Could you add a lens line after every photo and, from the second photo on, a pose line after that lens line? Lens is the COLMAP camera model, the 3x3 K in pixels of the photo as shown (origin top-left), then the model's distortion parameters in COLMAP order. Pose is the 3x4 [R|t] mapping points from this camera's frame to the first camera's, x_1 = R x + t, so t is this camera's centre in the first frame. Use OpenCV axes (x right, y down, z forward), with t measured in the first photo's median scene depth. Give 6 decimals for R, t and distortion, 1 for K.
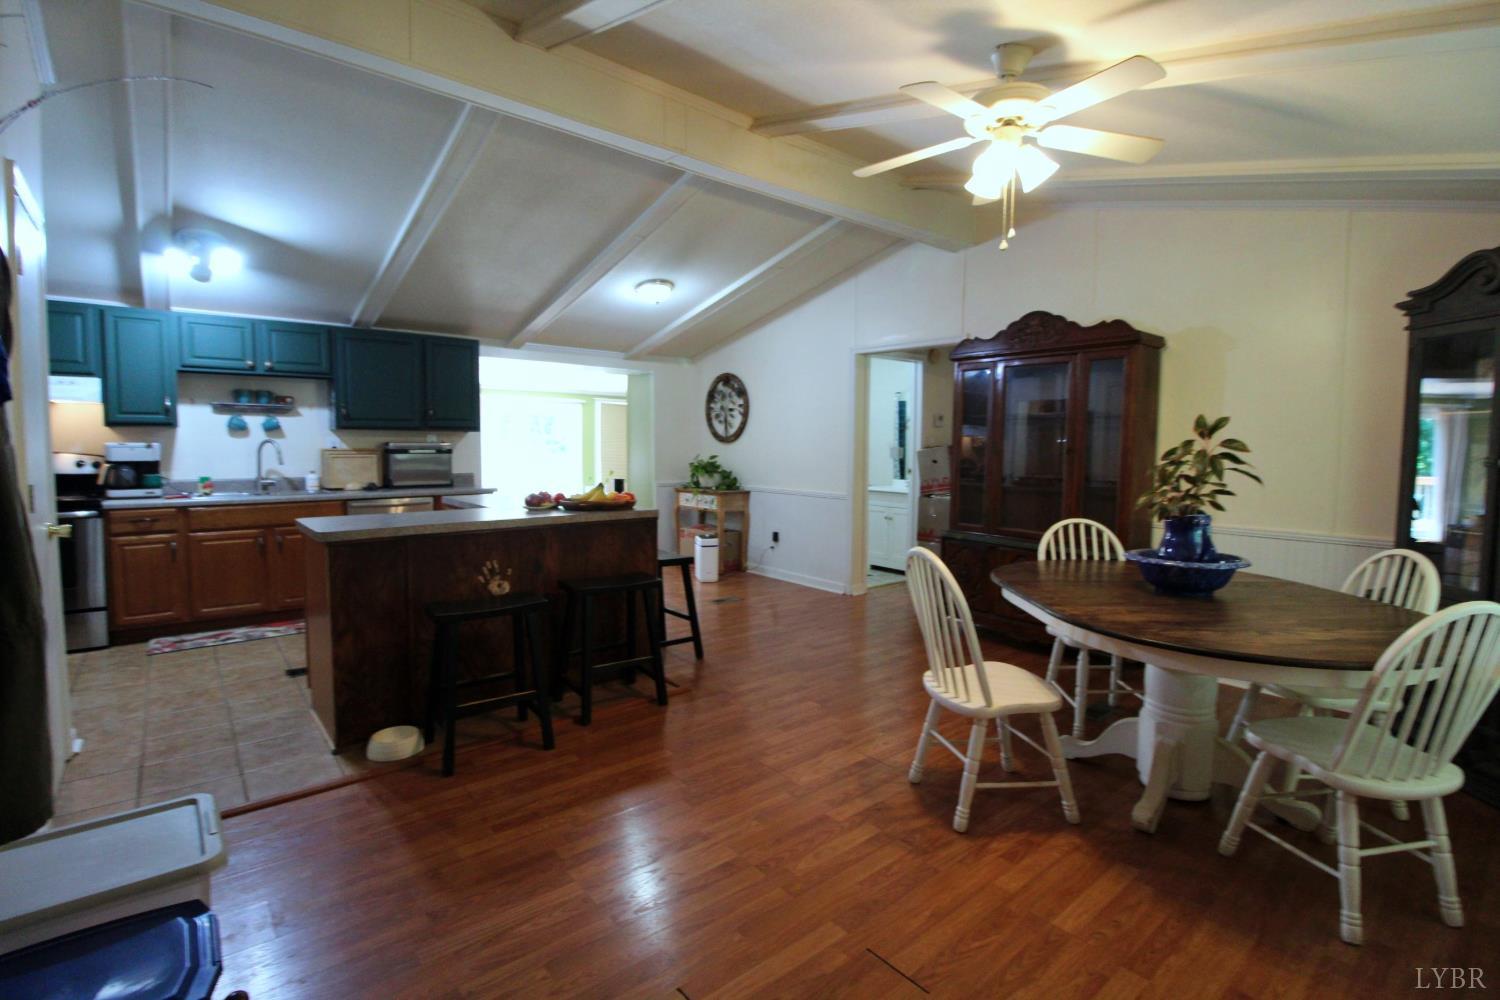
lens RADIAL K [[710.0, 0, 750.0], [0, 710.0, 500.0], [0, 0, 1]] dist [-0.001554, -0.000591]
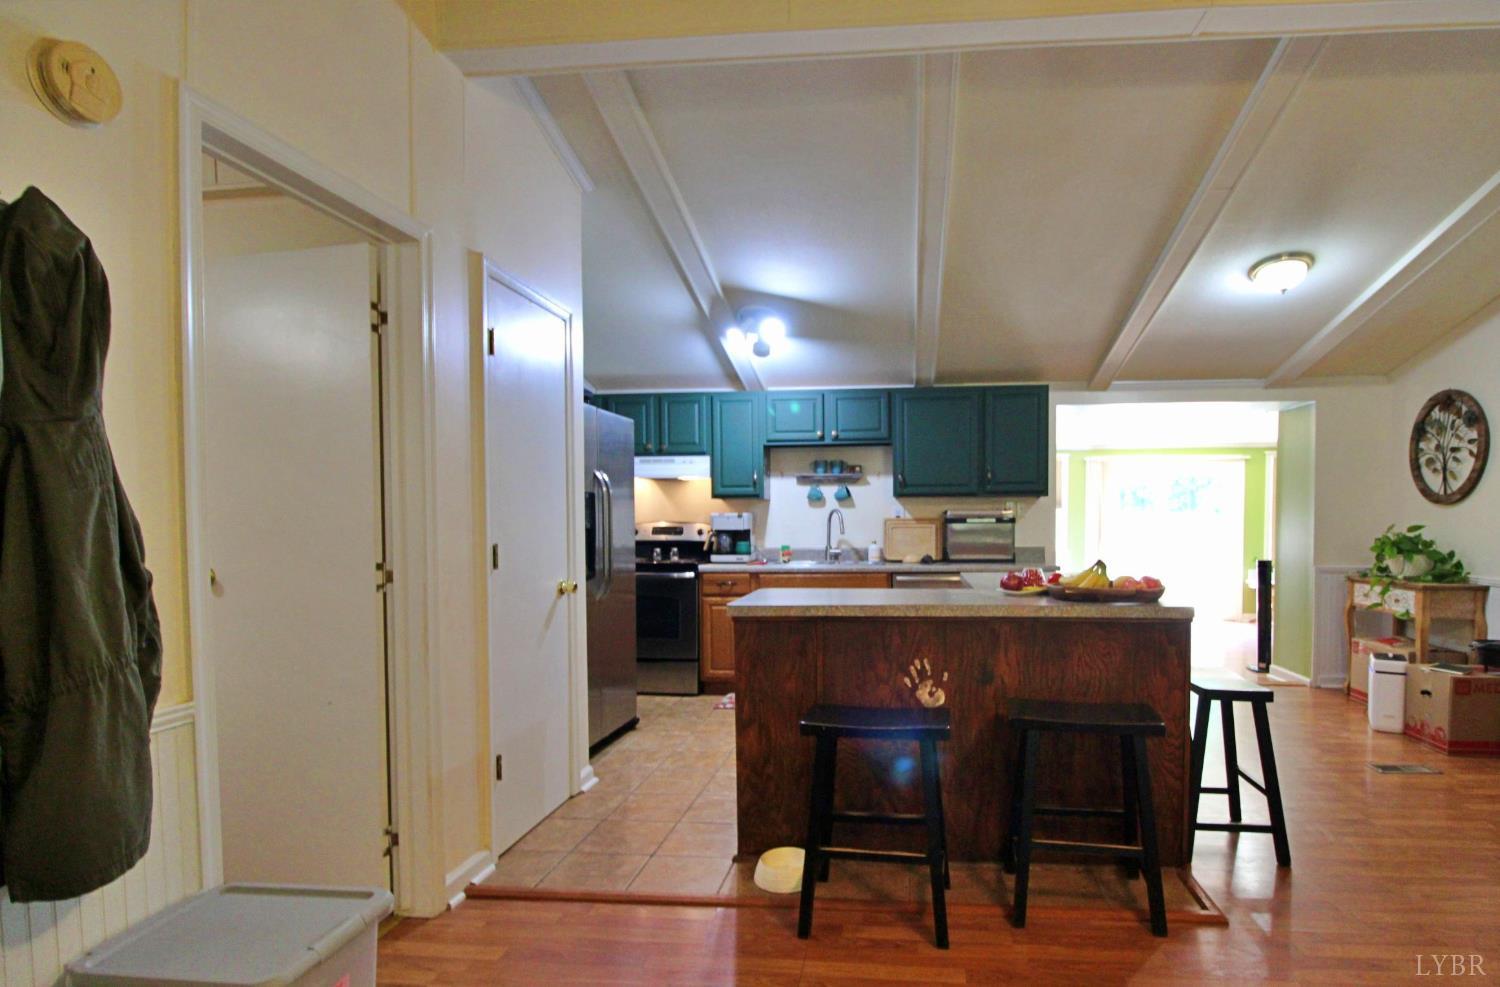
lens RADIAL K [[815.6, 0, 750.1], [0, 815.6, 550.7], [0, 0, 1]] dist [0.003036, 0.000662]
pose [[0.707801, 0.022145, -0.706065, 0.045559], [-0.047334, 0.998749, -0.016125, -0.002565], [0.704825, 0.044834, 0.707963, 0.103828]]
